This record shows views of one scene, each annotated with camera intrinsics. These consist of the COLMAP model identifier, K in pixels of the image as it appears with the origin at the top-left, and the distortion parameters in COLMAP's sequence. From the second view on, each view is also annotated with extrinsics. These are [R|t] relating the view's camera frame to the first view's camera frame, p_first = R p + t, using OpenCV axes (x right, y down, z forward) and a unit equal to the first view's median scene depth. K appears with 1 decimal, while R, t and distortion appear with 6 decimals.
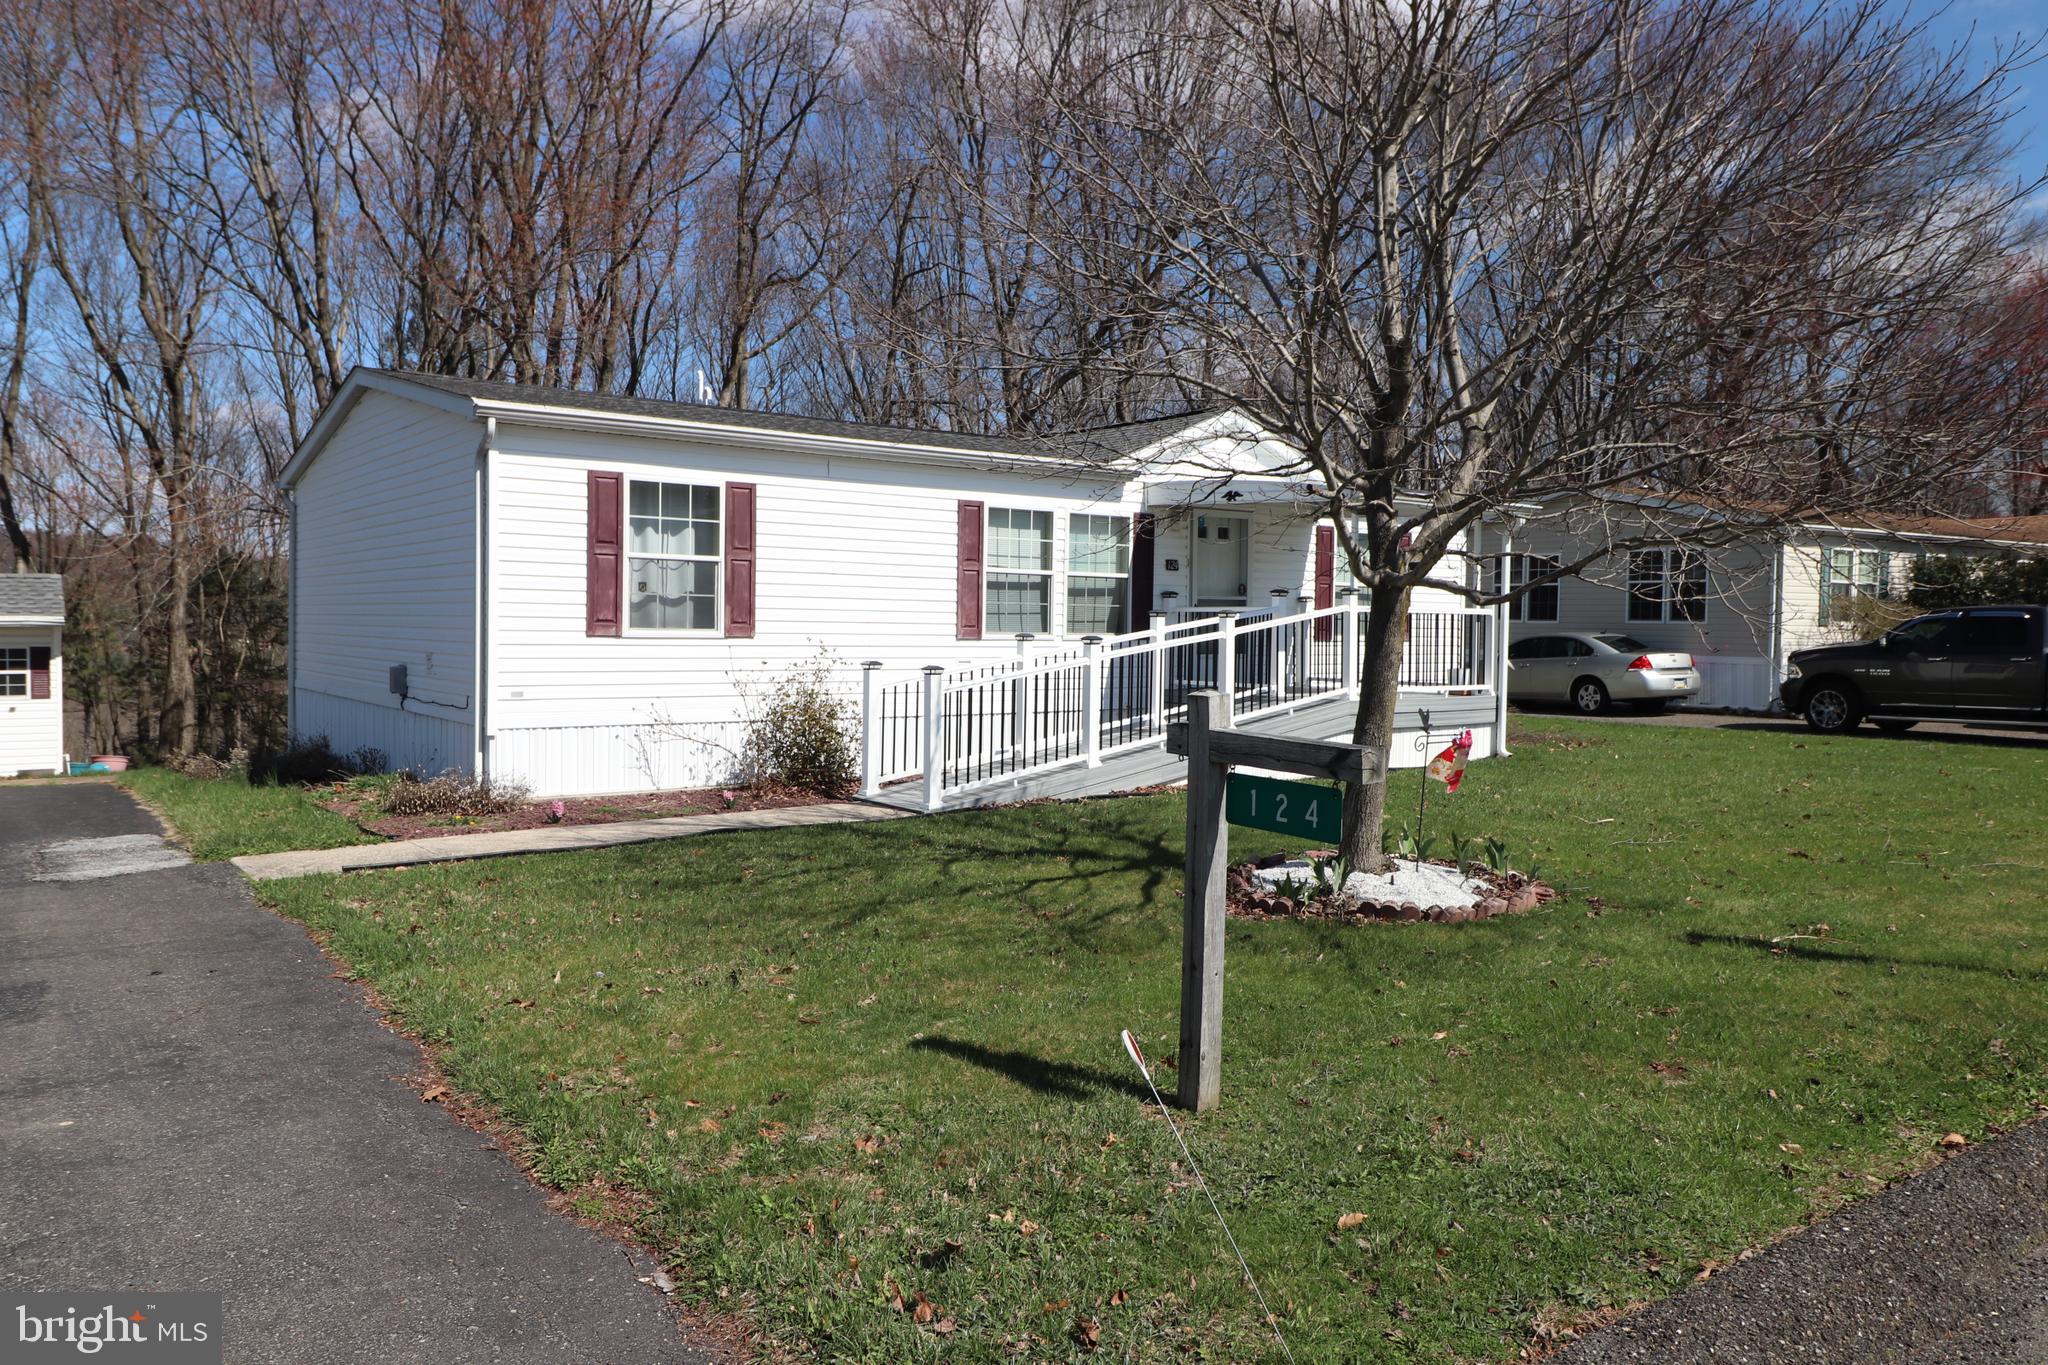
lens RADIAL K [[1439.1, 0, 1025.0], [0, 1439.1, 670.3], [0, 0, 1]] dist [0.008533, -0.004452]
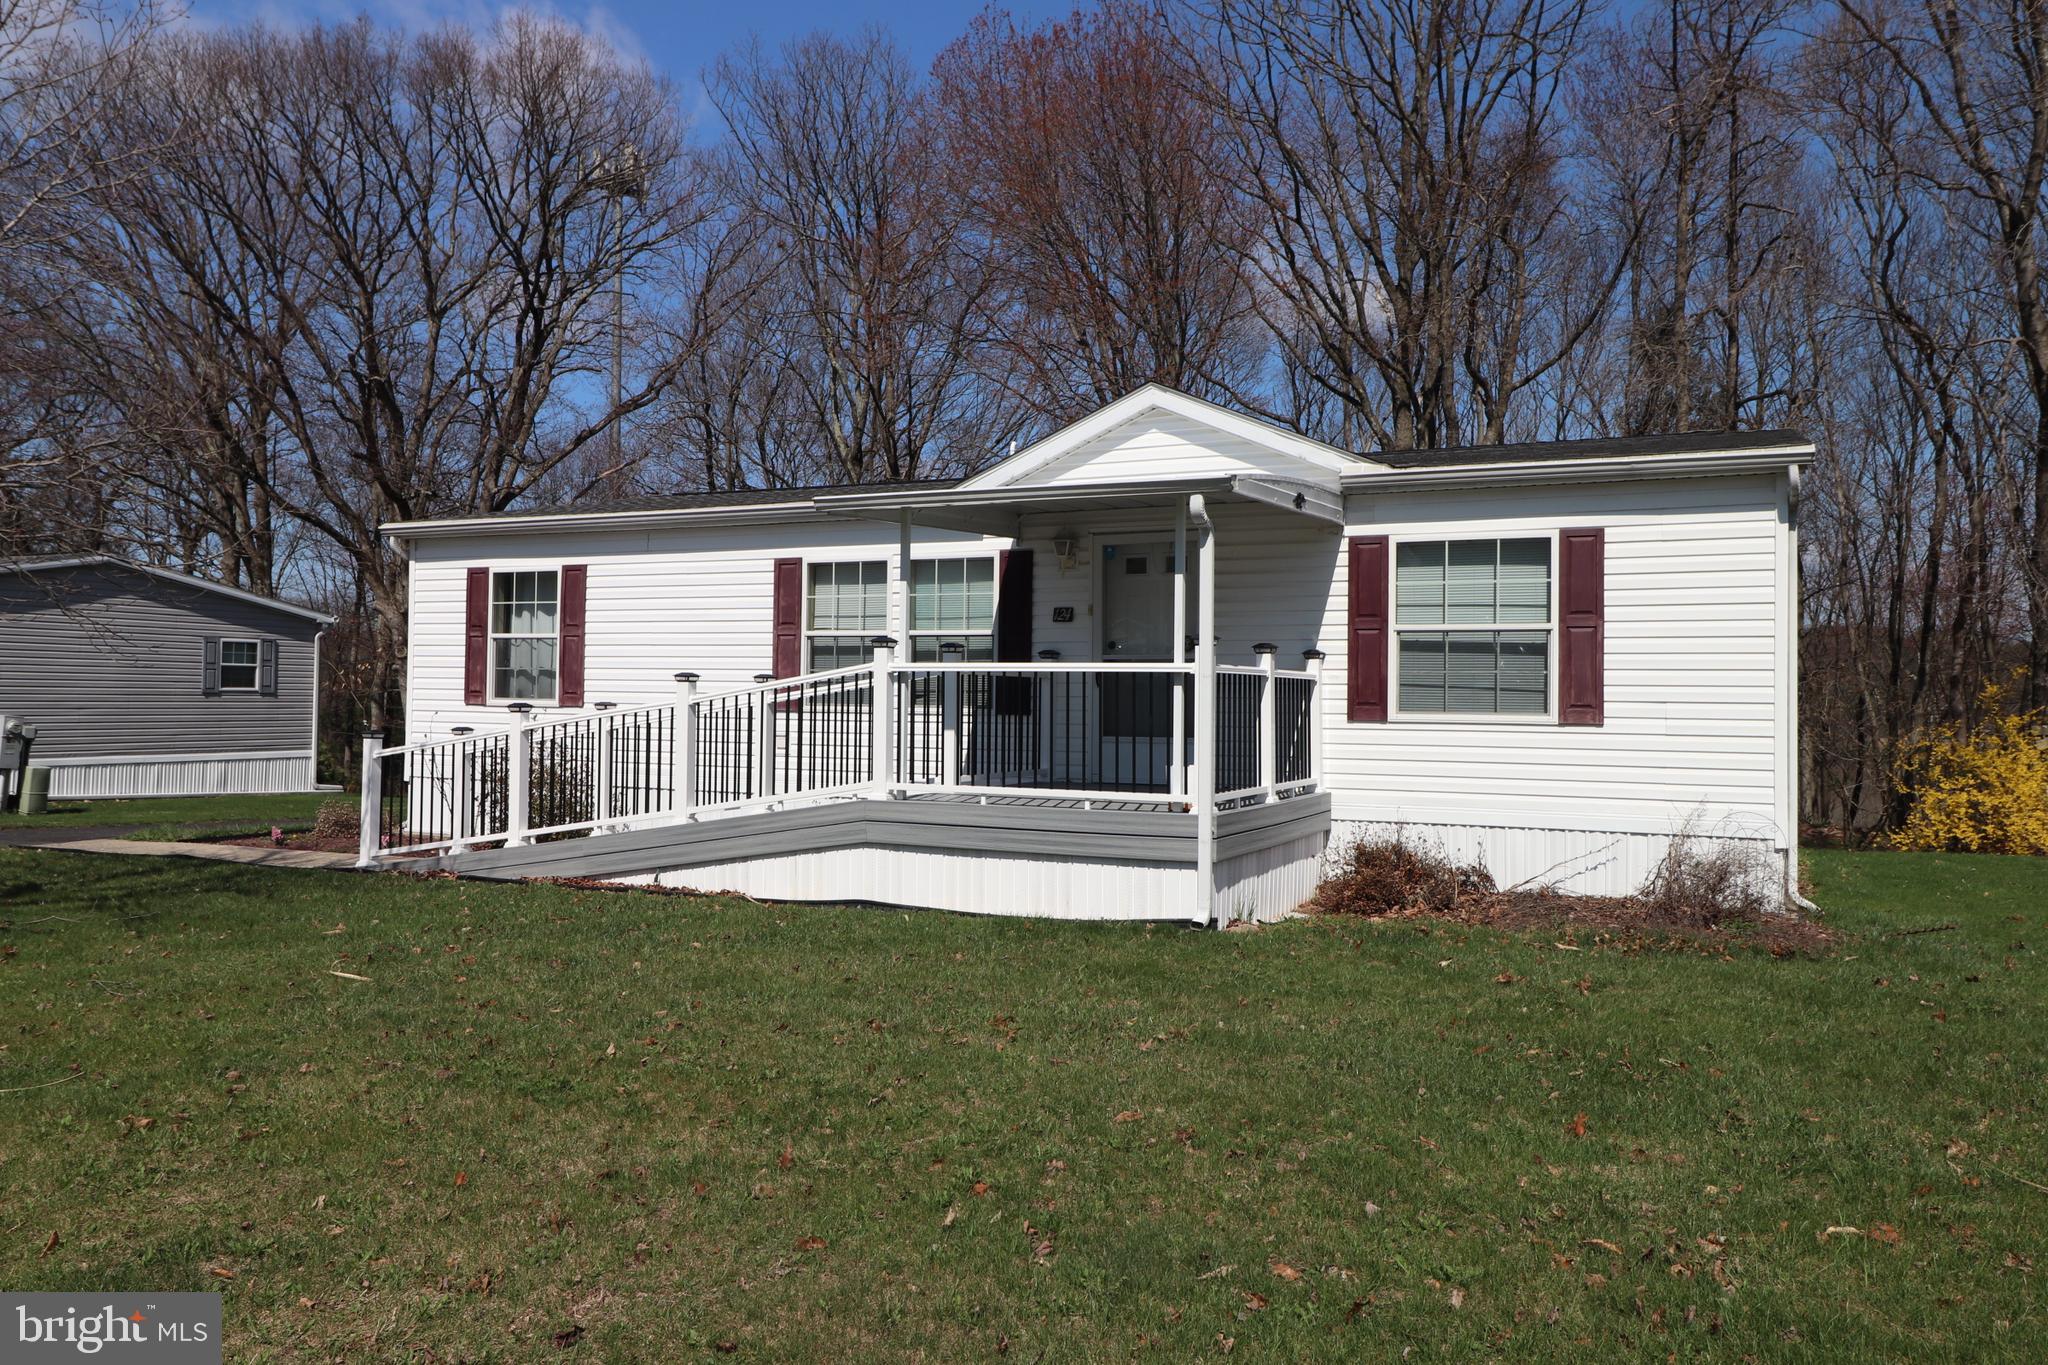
lens RADIAL K [[1500.3, 0, 1014.3], [0, 1500.3, 668.3], [0, 0, 1]] dist [0.013293, 0.004427]
pose [[0.452496, -0.023337, -0.891461, 0.961110], [-0.035283, 0.998406, -0.044046, -0.013439], [0.891068, 0.051384, 0.450952, 0.780850]]
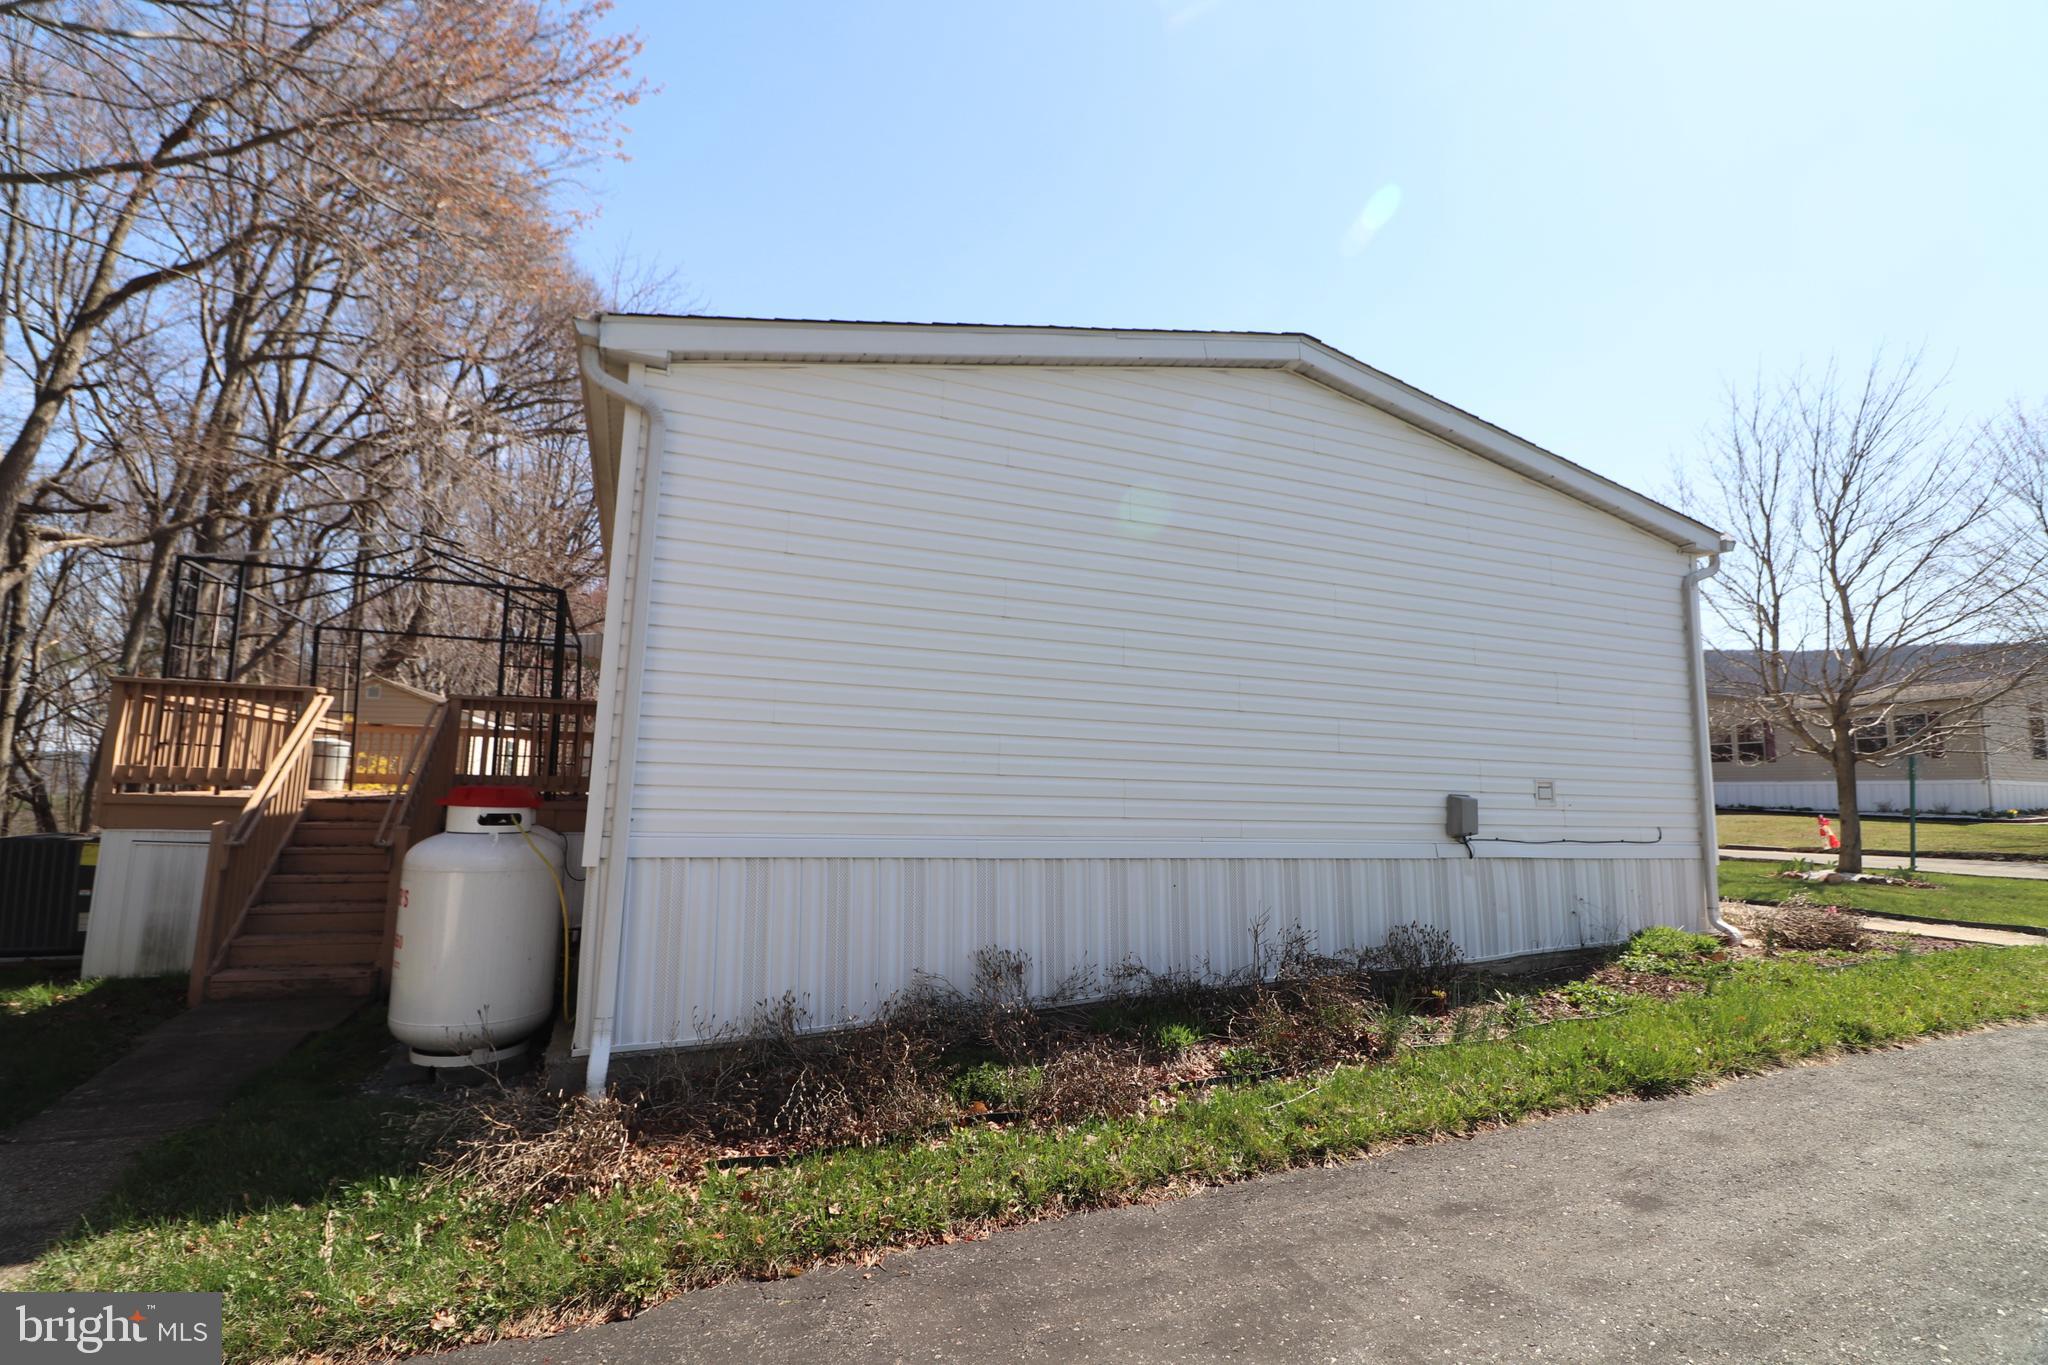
lens RADIAL K [[943.1, 0, 1020.8], [0, 943.1, 667.1], [0, 0, 1]] dist [-0.002481, -0.010673]
pose [[0.256698, 0.125447, 0.958316, -1.005723], [0.007713, 0.991243, -0.131824, -0.007497], [-0.966461, 0.041231, 0.253482, 1.154093]]
